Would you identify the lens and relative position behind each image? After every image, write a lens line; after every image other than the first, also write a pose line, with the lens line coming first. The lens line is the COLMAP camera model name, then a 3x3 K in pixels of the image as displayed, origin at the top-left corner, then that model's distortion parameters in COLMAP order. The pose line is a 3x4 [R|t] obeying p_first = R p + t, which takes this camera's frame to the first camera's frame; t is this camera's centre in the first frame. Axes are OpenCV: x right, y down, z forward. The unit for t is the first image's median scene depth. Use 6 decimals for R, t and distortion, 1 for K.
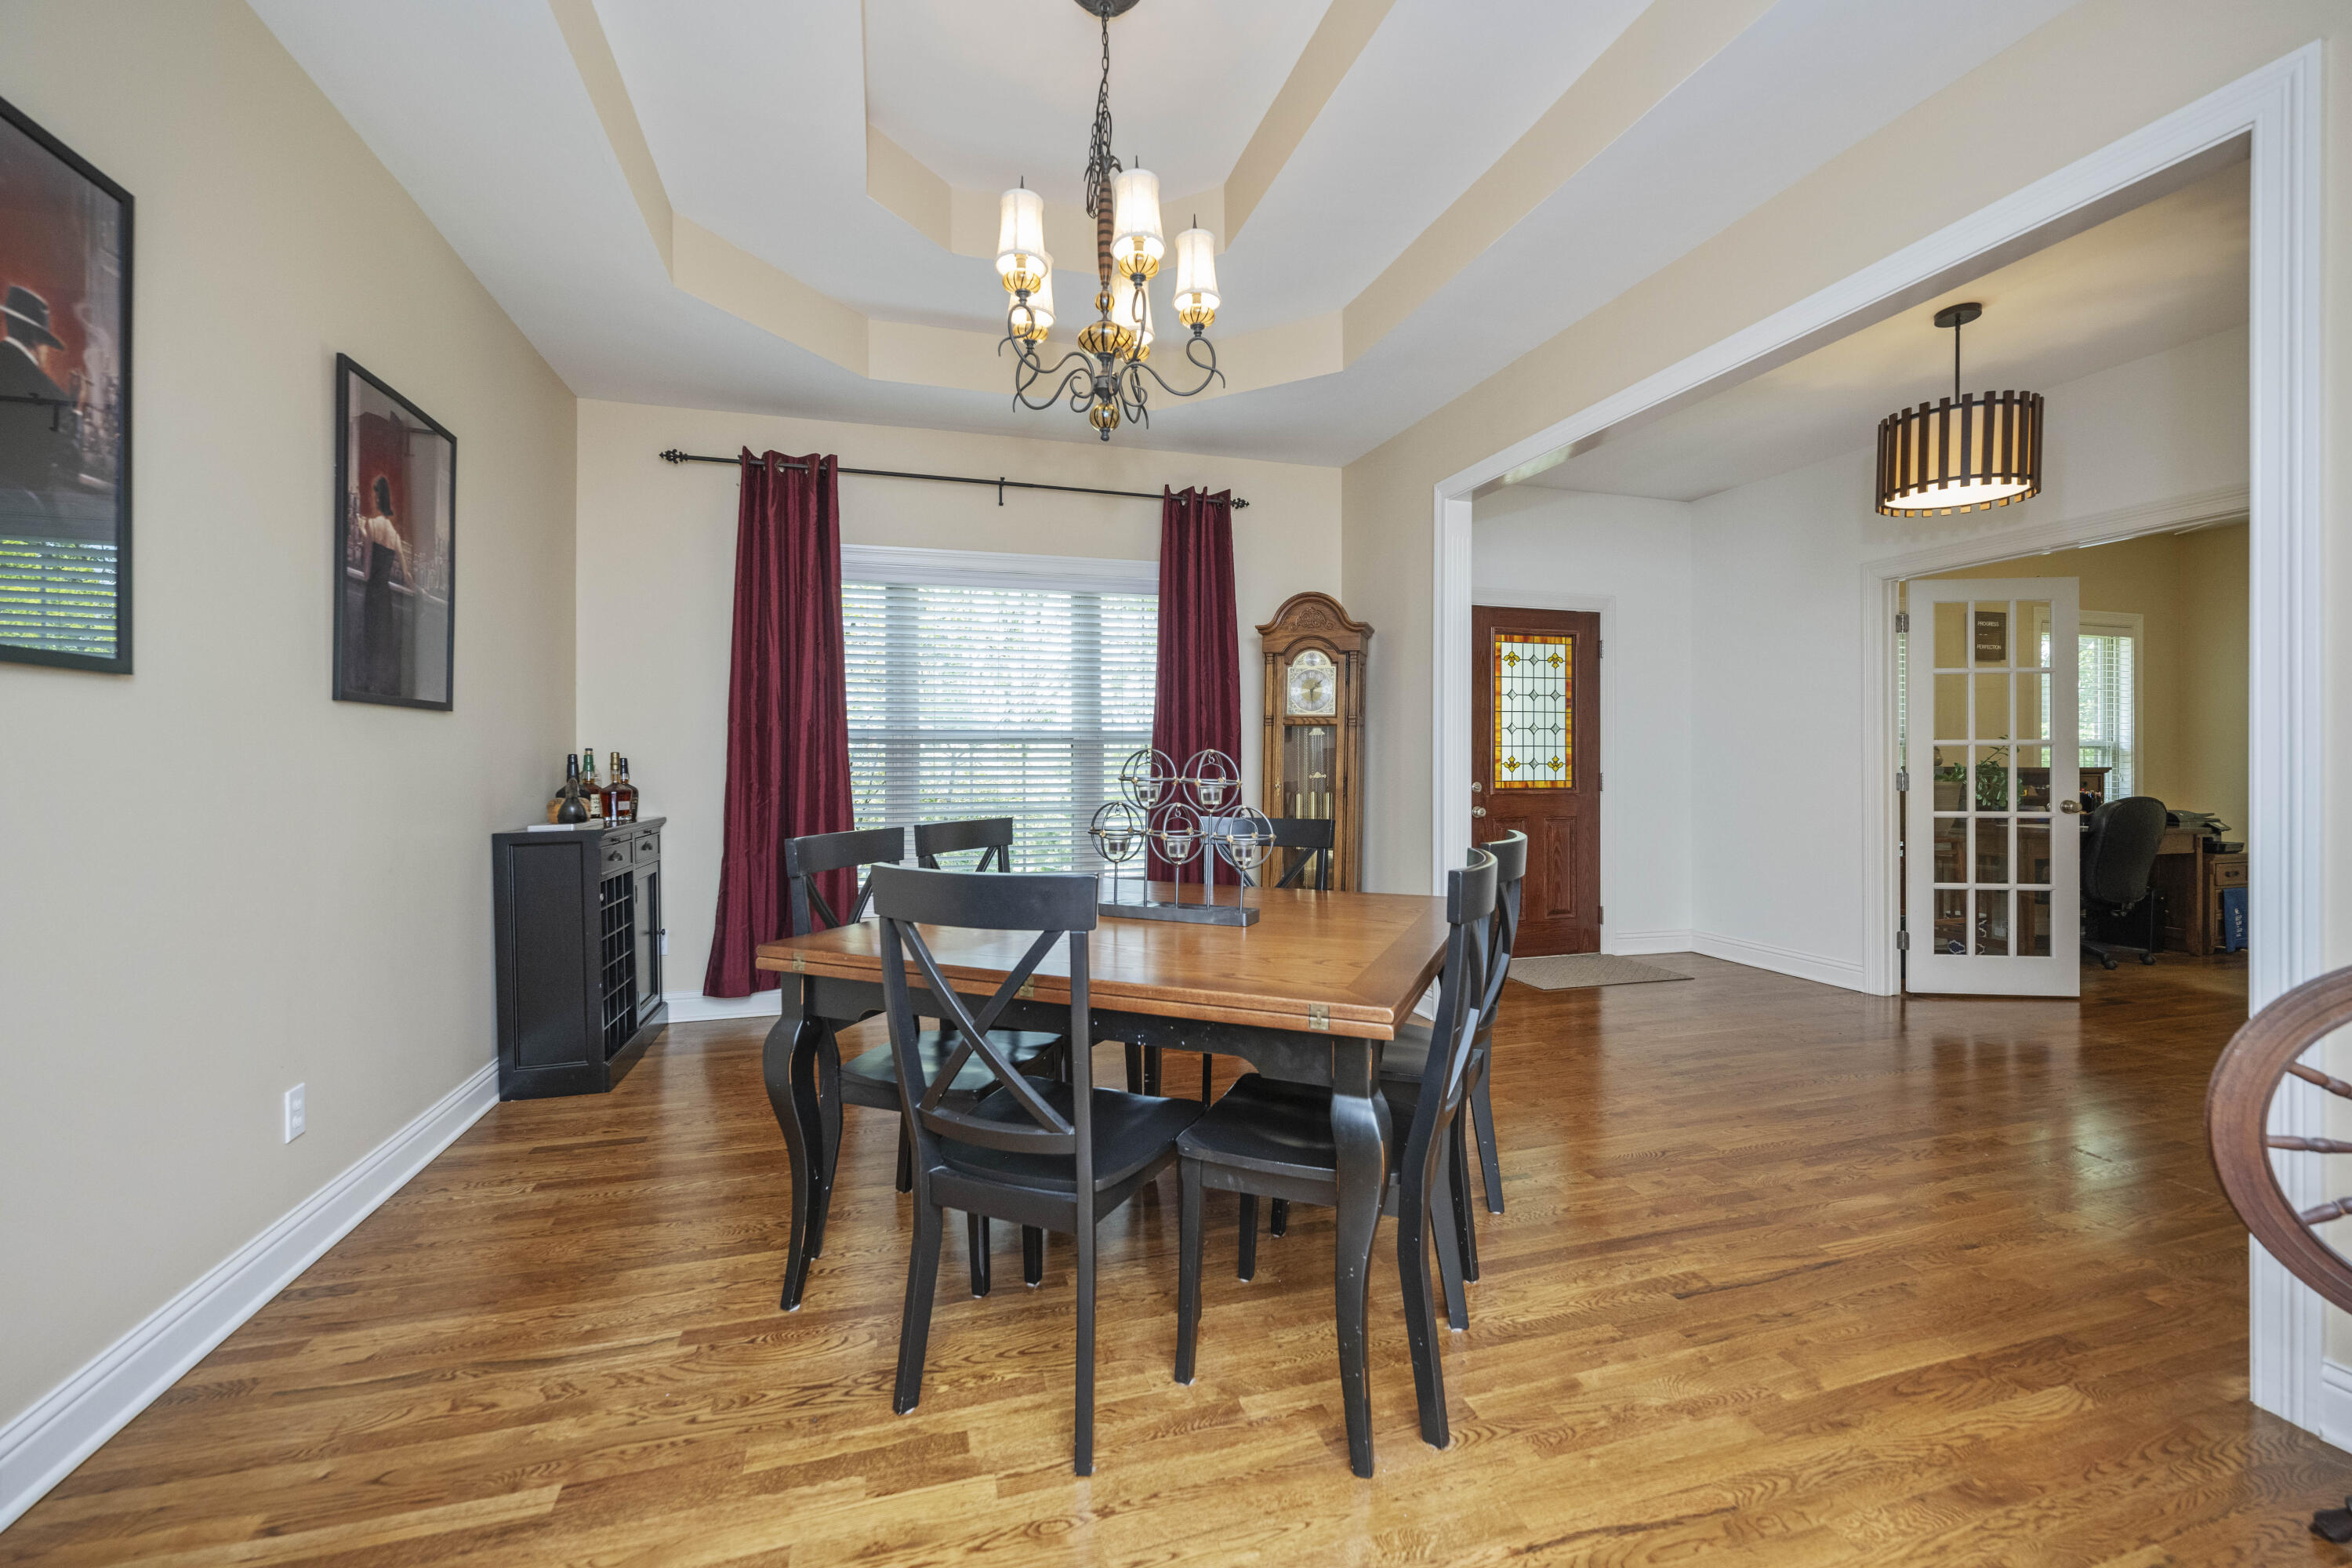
lens RADIAL K [[953.2, 0, 1153.0], [0, 953.2, 774.6], [0, 0, 1]] dist [0.002189, -0.000265]
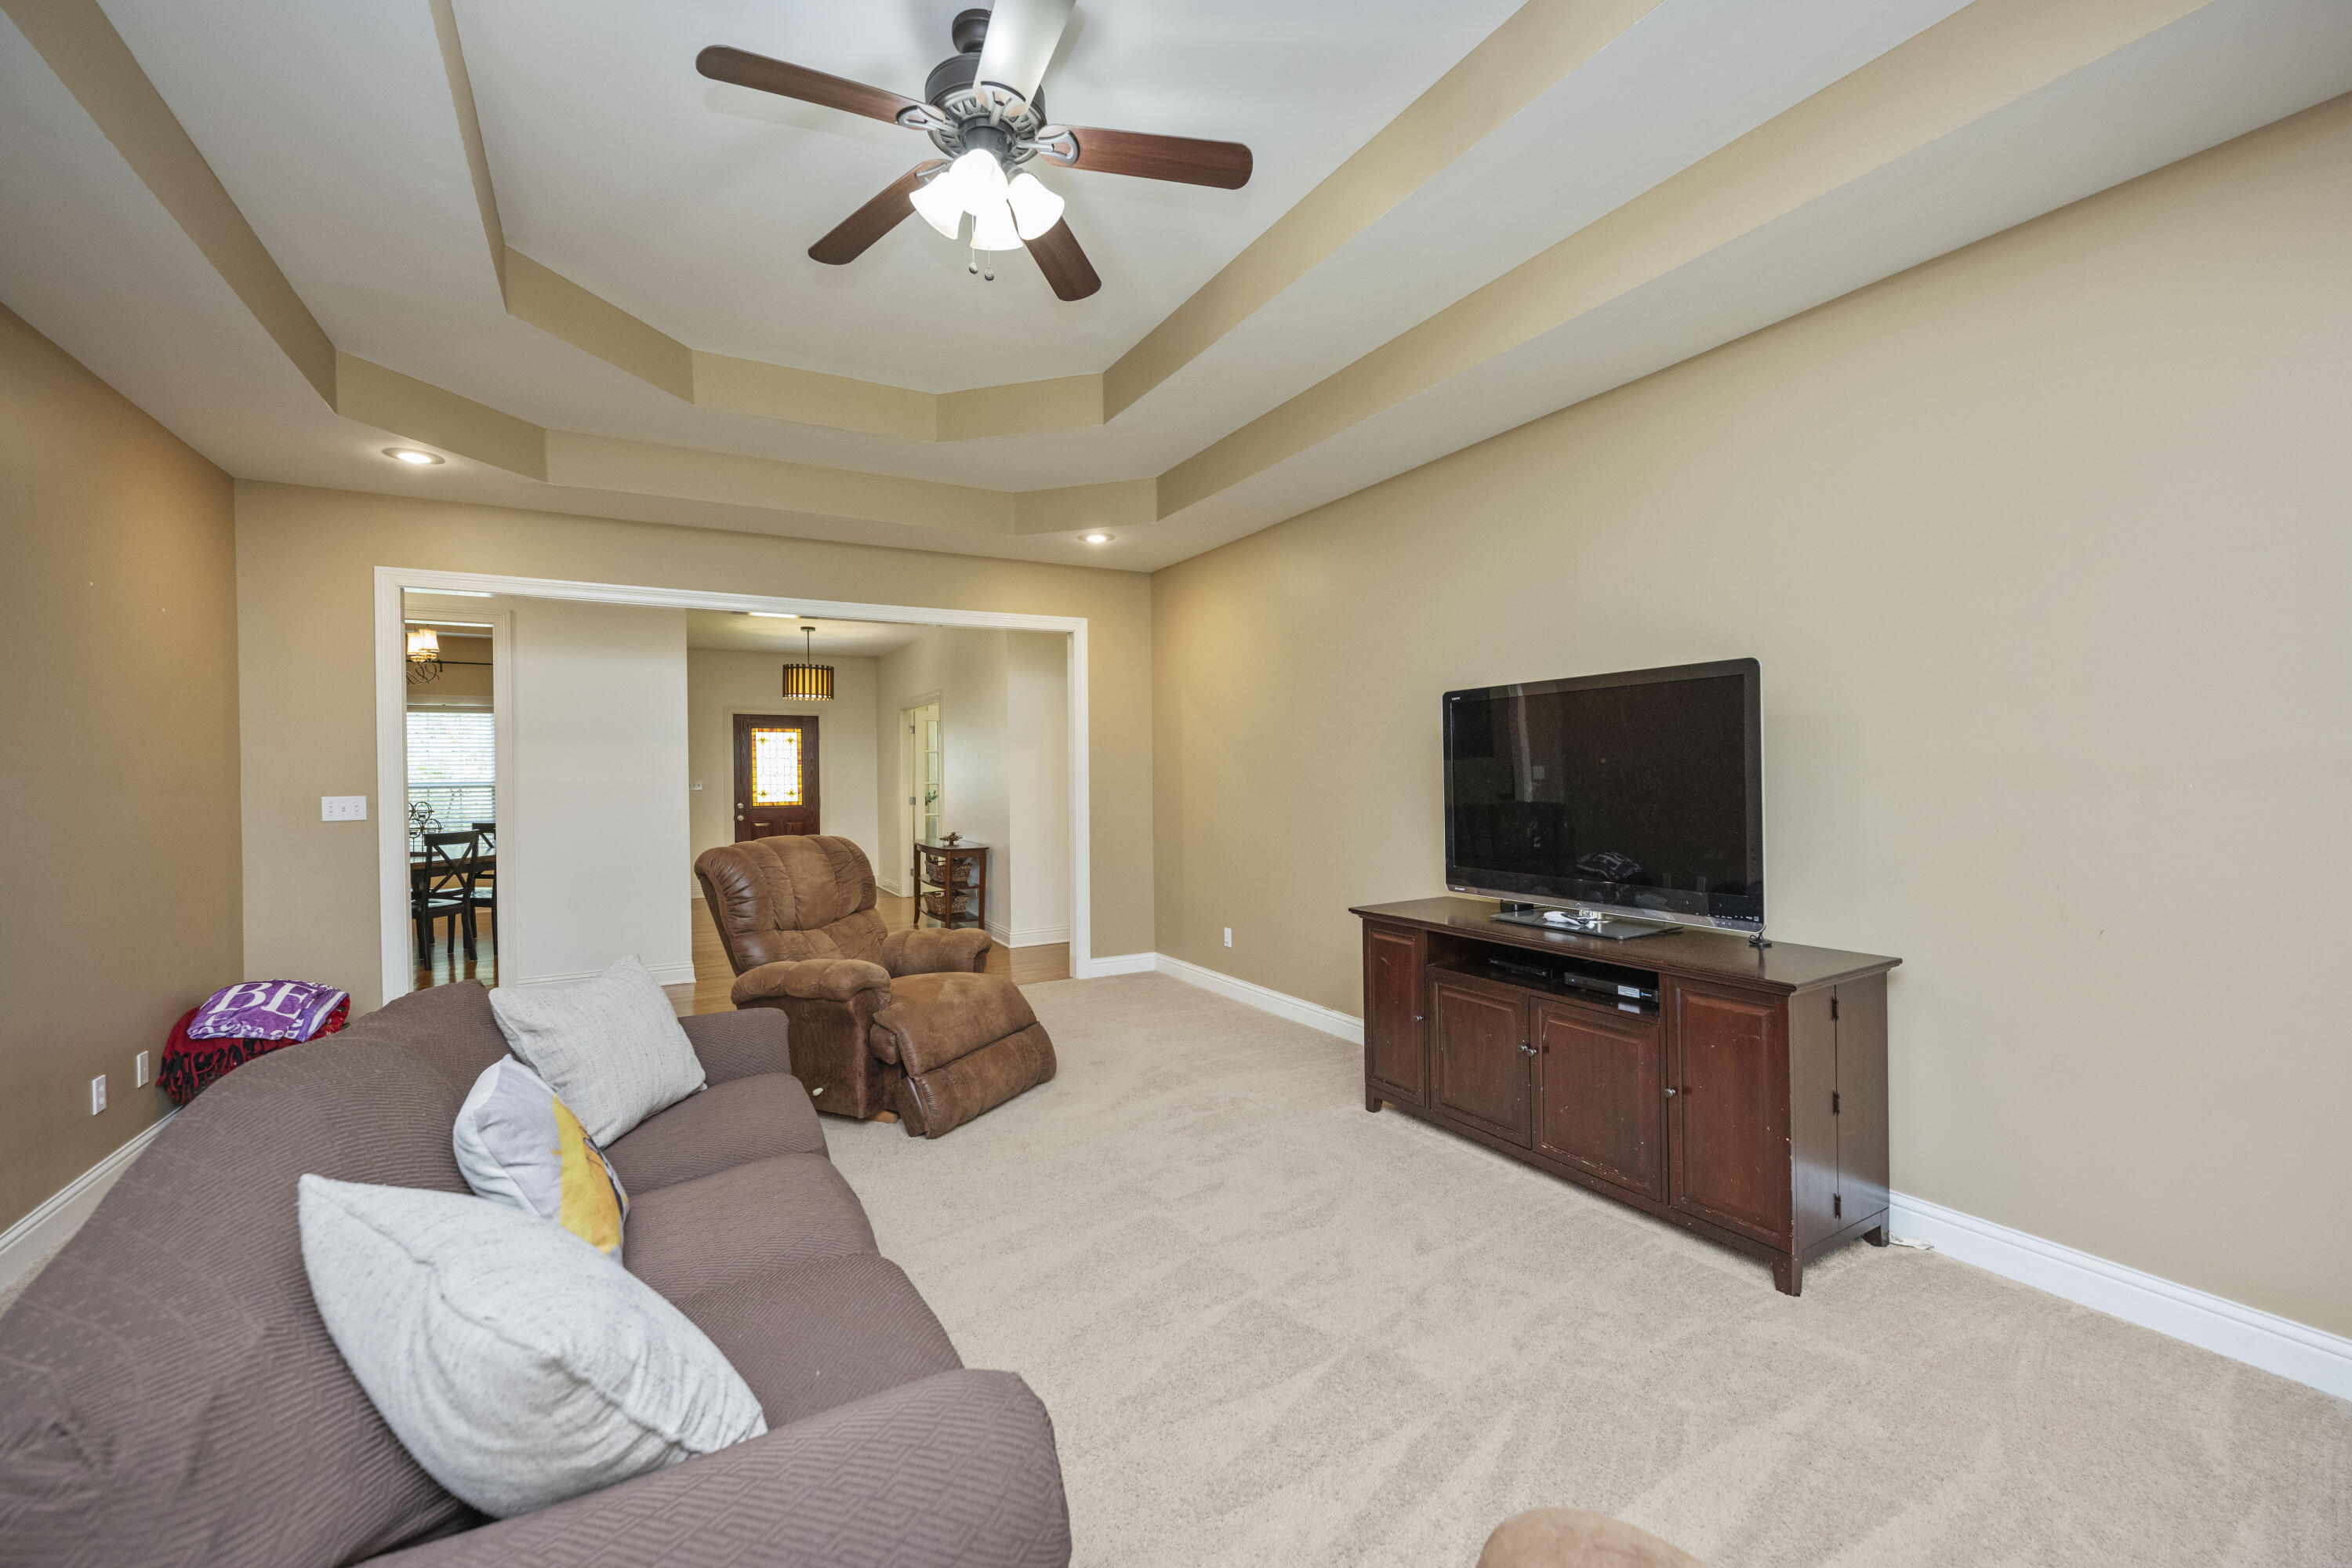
lens RADIAL K [[953.2, 0, 1155.9], [0, 953.2, 792.0], [0, 0, 1]] dist [0.002189, -0.000265]
pose [[0.972386, 0.002338, 0.233367, 0.702547], [-0.003975, 0.999971, 0.006546, -0.030255], [-0.233345, -0.007293, 0.972367, -1.092823]]
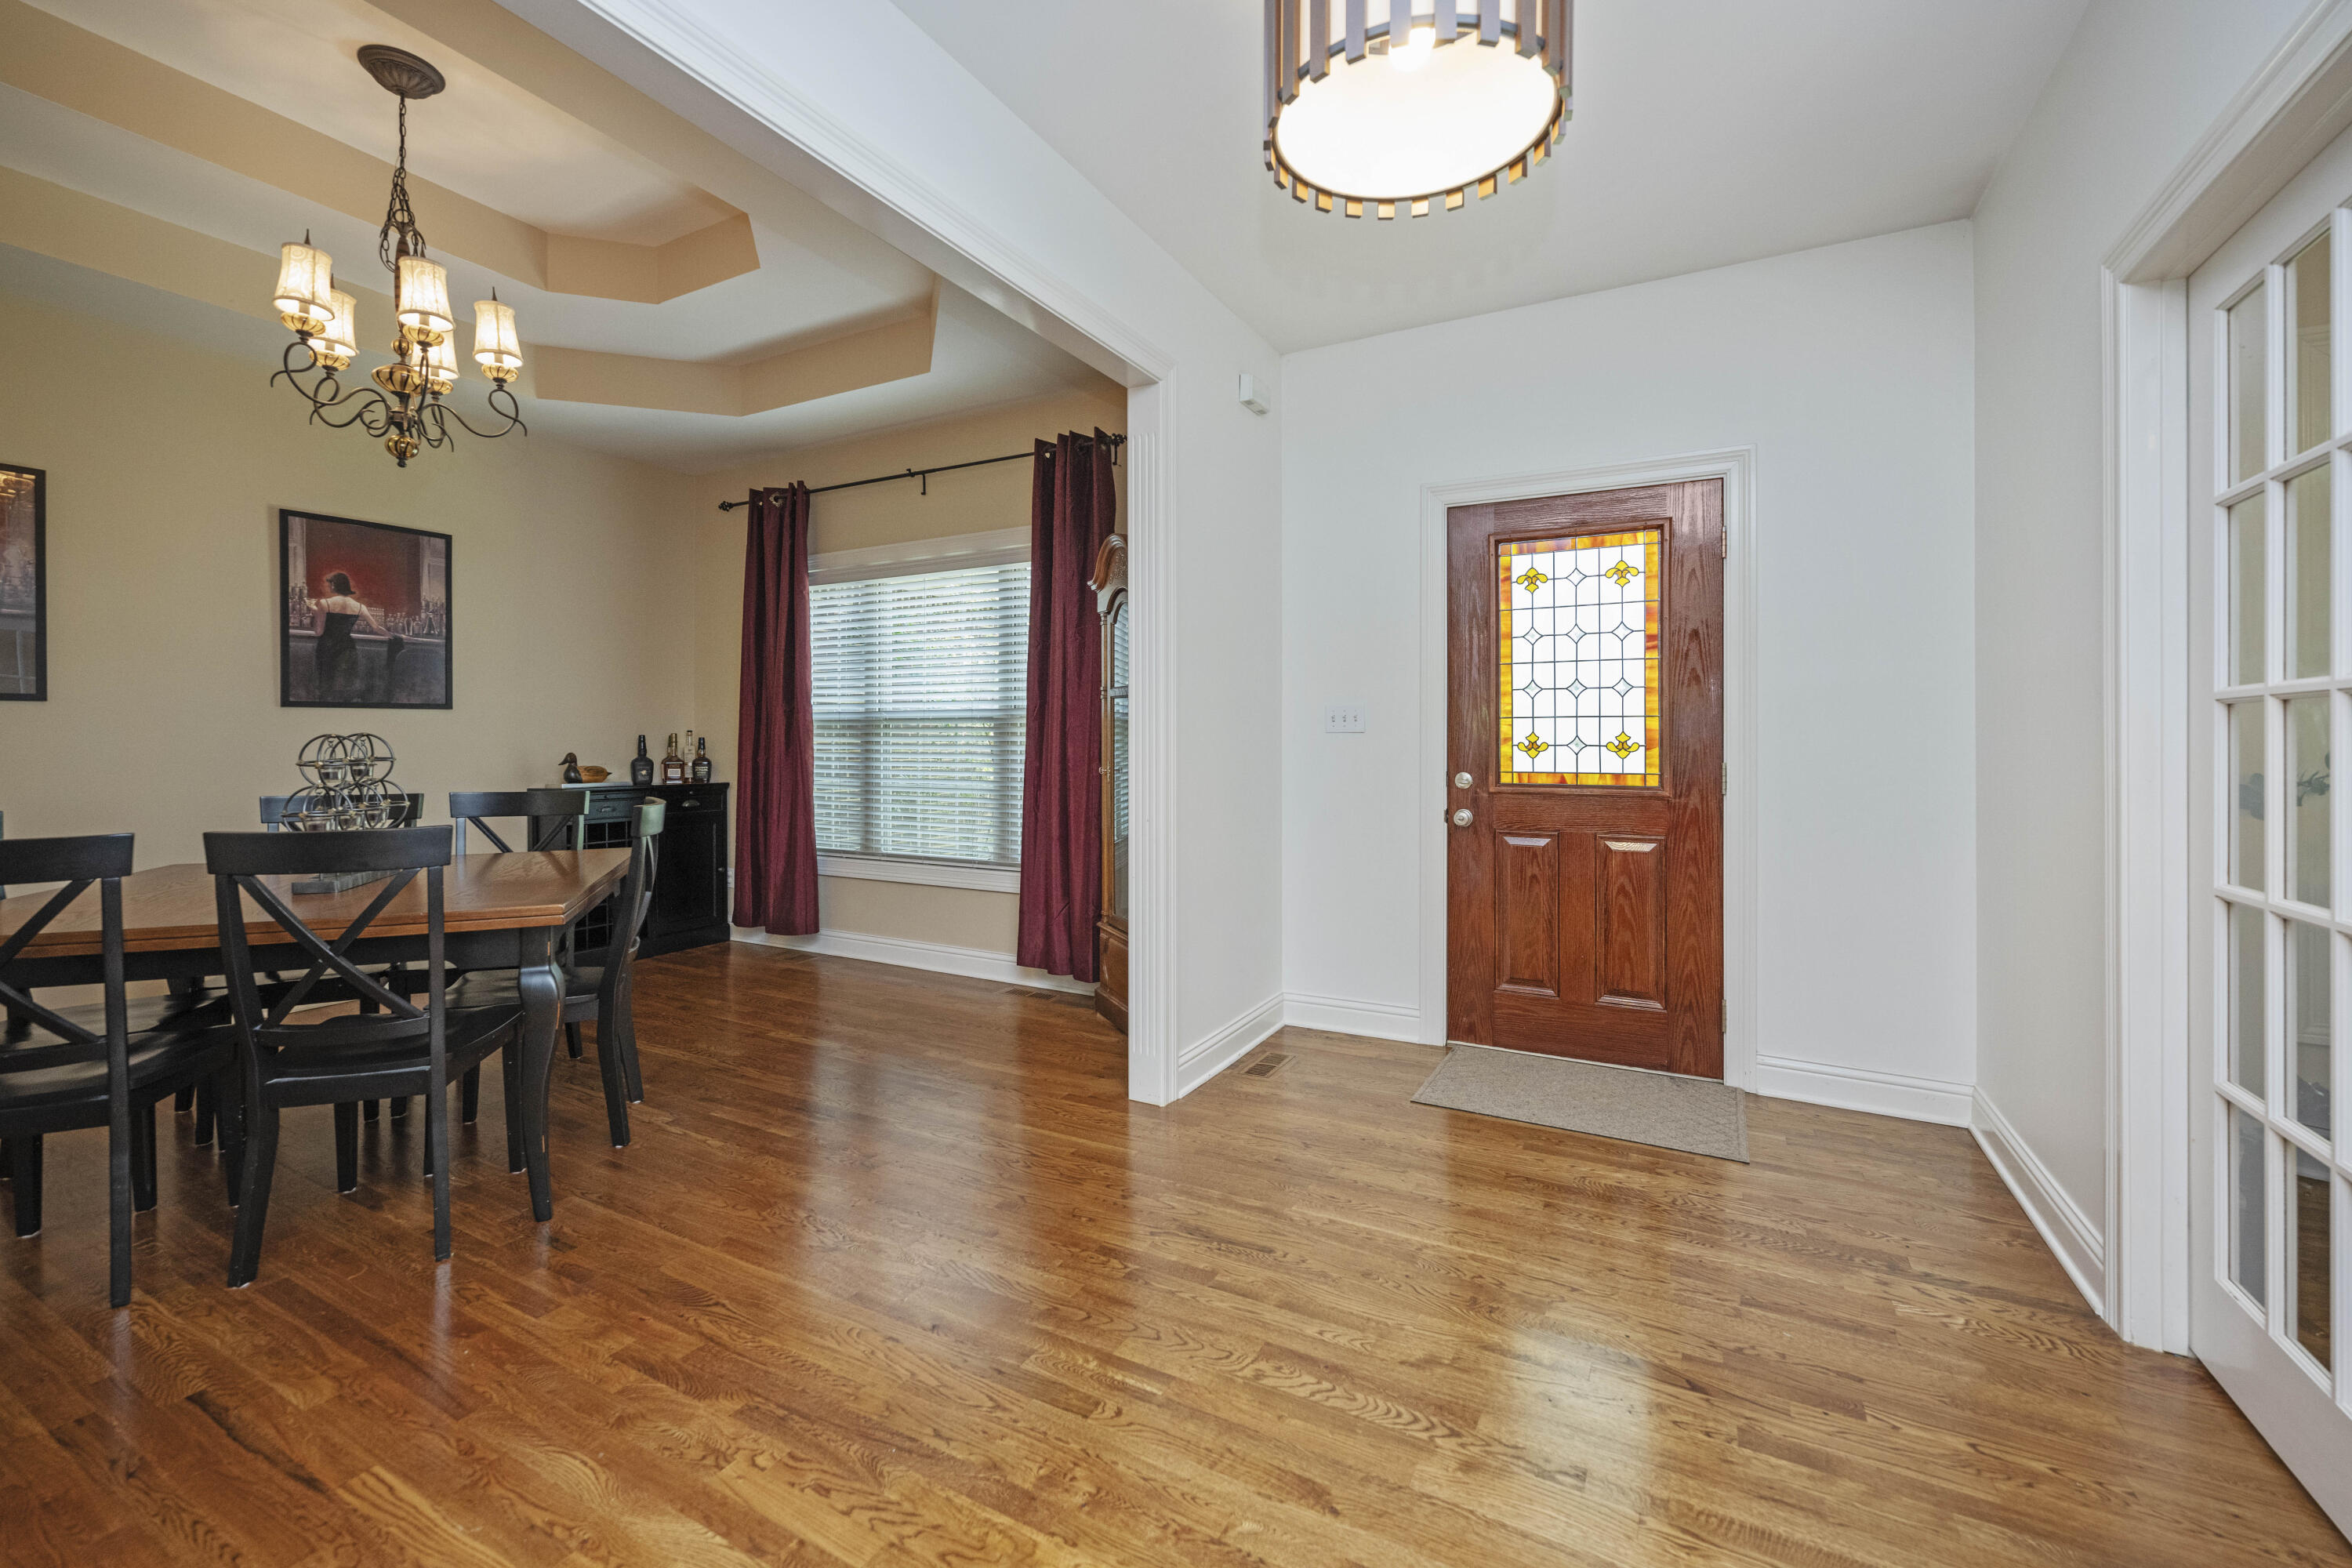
lens RADIAL K [[953.2, 0, 1169.3], [0, 953.2, 745.6], [0, 0, 1]] dist [0.002189, -0.000265]
pose [[0.709969, 0.009372, -0.704171, 0.649541], [-0.008435, 0.999953, 0.004804, -0.012016], [0.704182, 0.002529, 0.710015, 0.379657]]
